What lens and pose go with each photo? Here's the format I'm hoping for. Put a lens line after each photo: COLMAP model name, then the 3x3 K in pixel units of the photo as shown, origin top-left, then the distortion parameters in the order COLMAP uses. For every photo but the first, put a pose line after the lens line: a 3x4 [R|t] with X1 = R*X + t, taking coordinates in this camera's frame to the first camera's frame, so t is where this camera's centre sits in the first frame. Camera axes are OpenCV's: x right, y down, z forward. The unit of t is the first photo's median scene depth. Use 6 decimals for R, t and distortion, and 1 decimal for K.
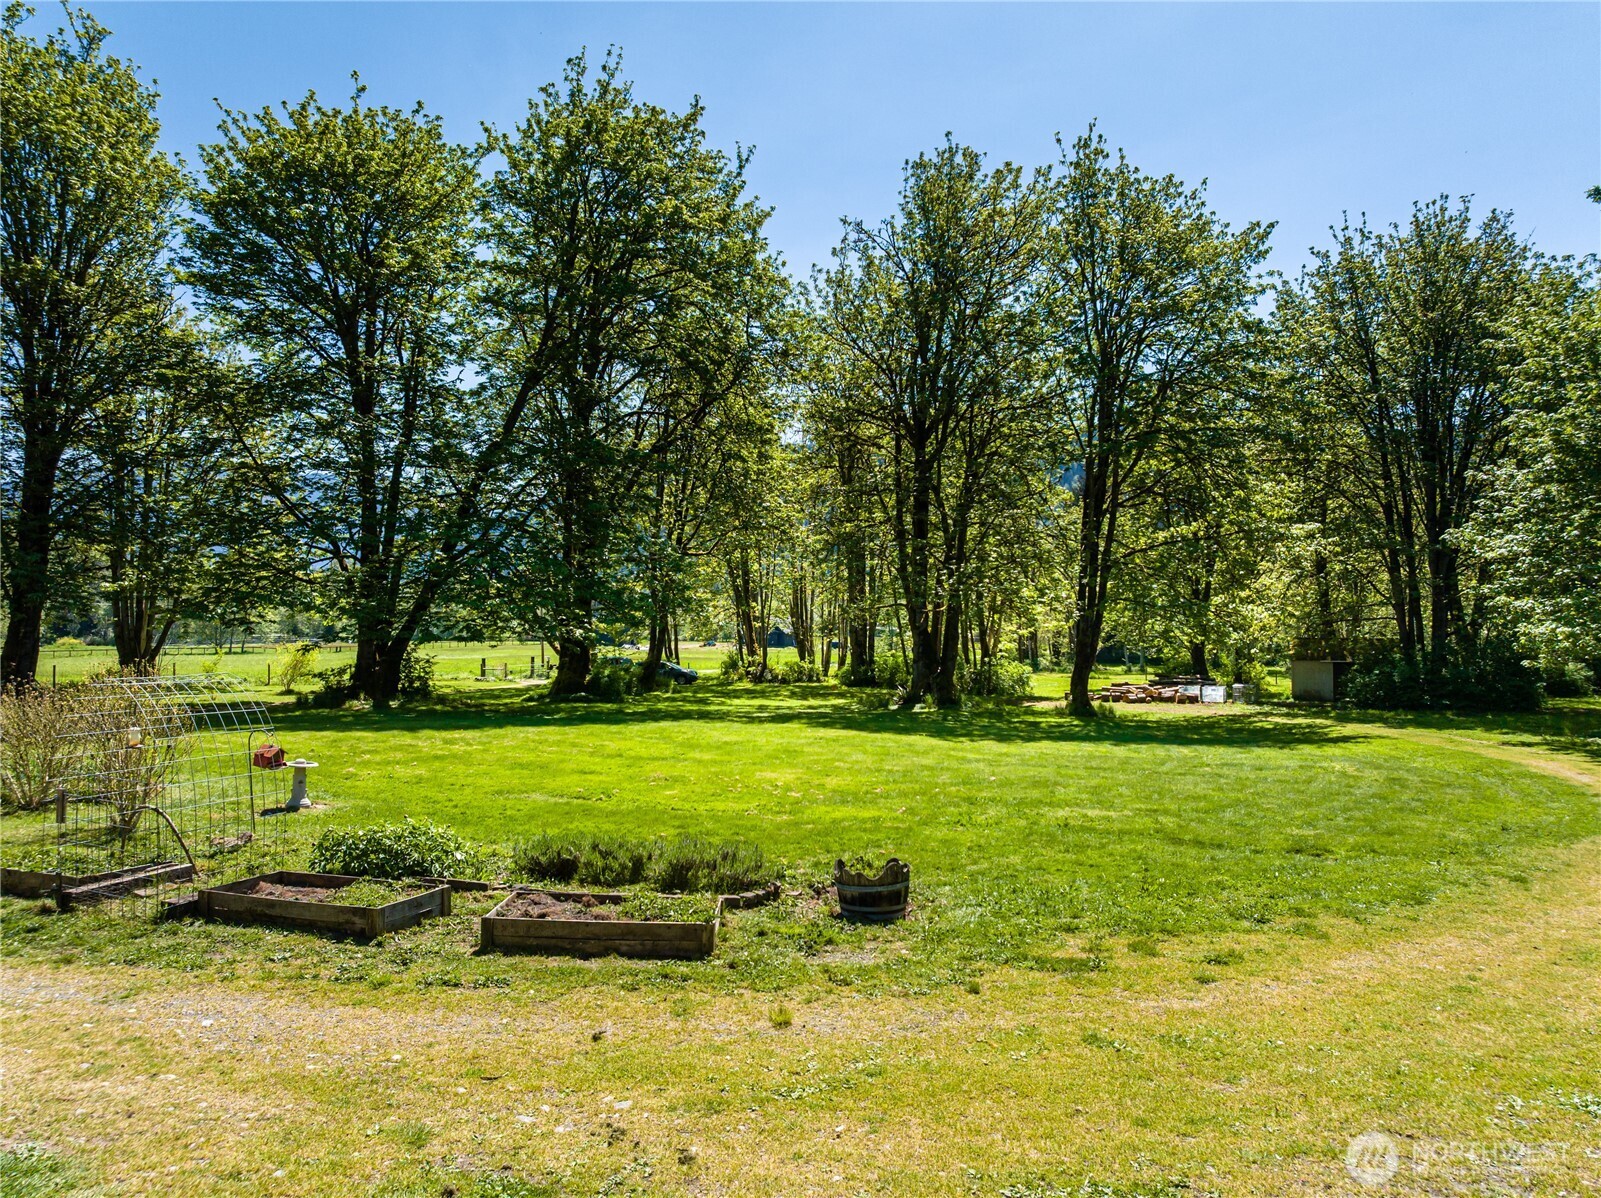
lens RADIAL K [[1116.6, 0, 802.2], [0, 1116.6, 601.1], [0, 0, 1]] dist [-0.051433, 0.027679]
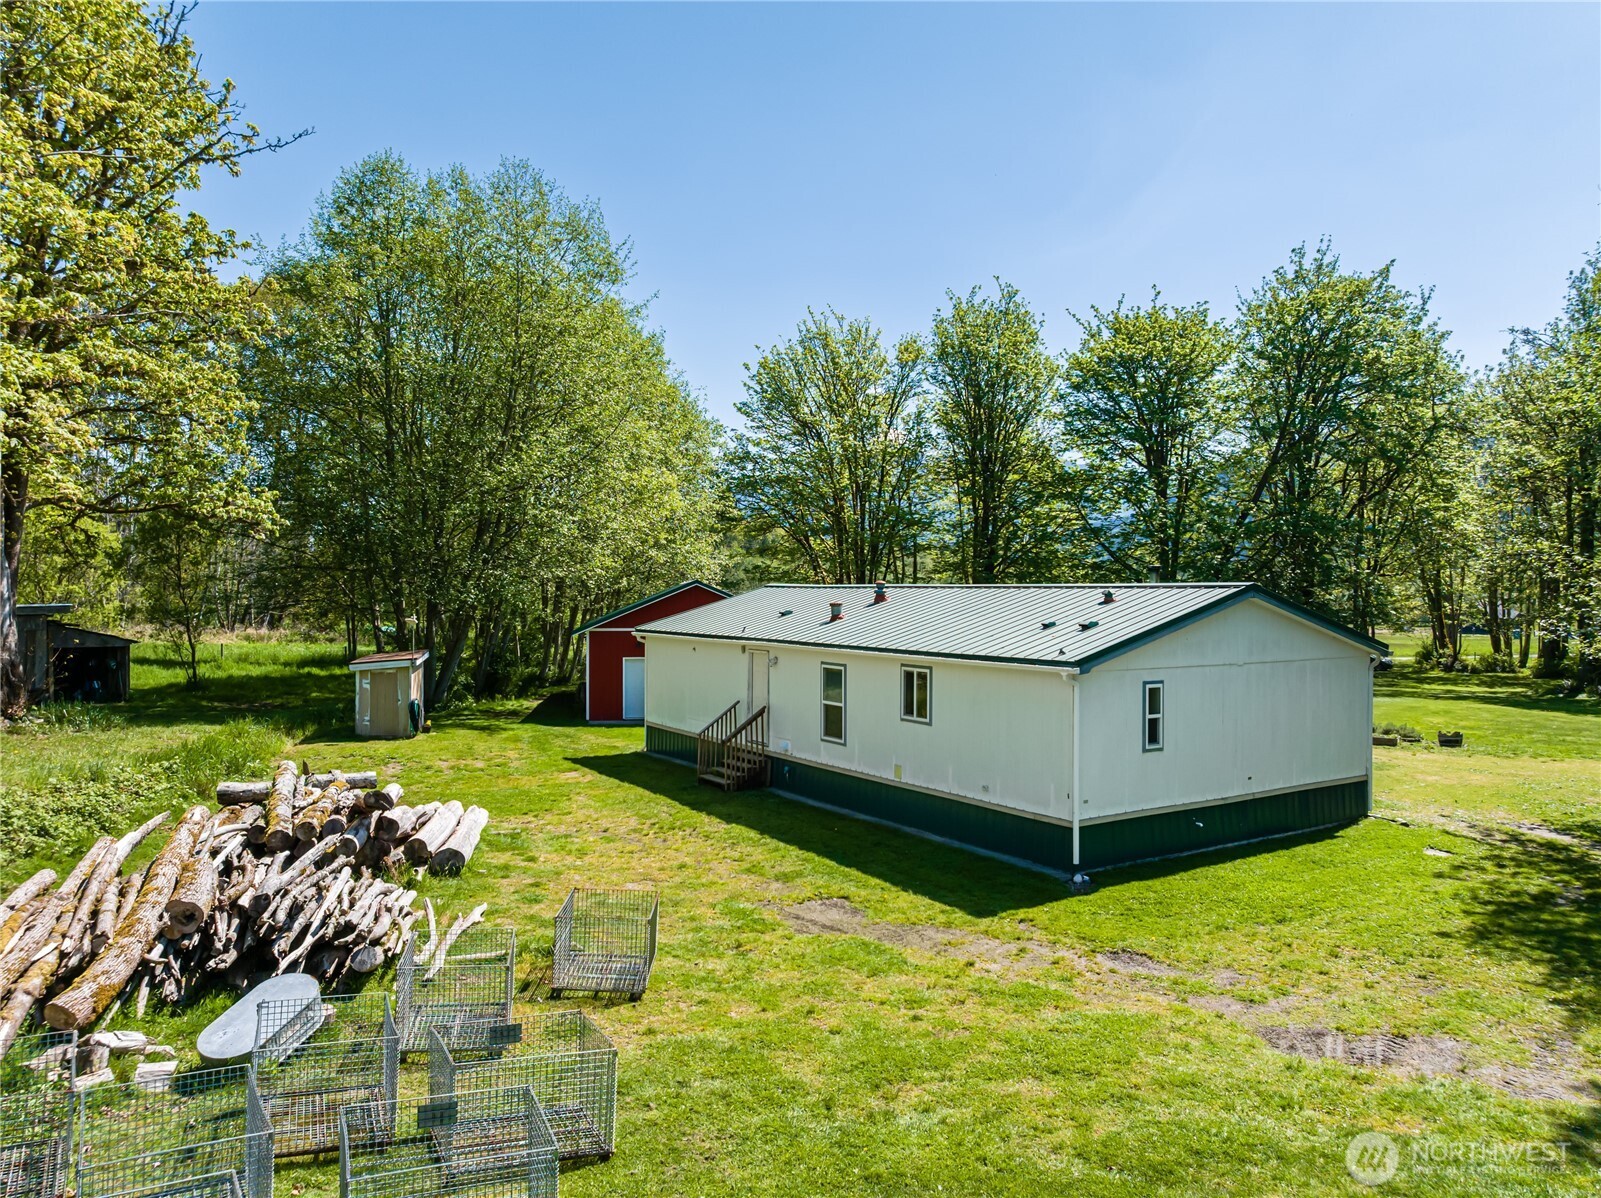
lens RADIAL K [[1116.6, 0, 800.9], [0, 1116.6, 588.0], [0, 0, 1]] dist [-0.051433, 0.027679]
pose [[0.832908, -0.000341, -0.553411, 0.054005], [0.005133, 0.999962, 0.007109, -0.044159], [0.553387, -0.008762, 0.832878, -0.566765]]
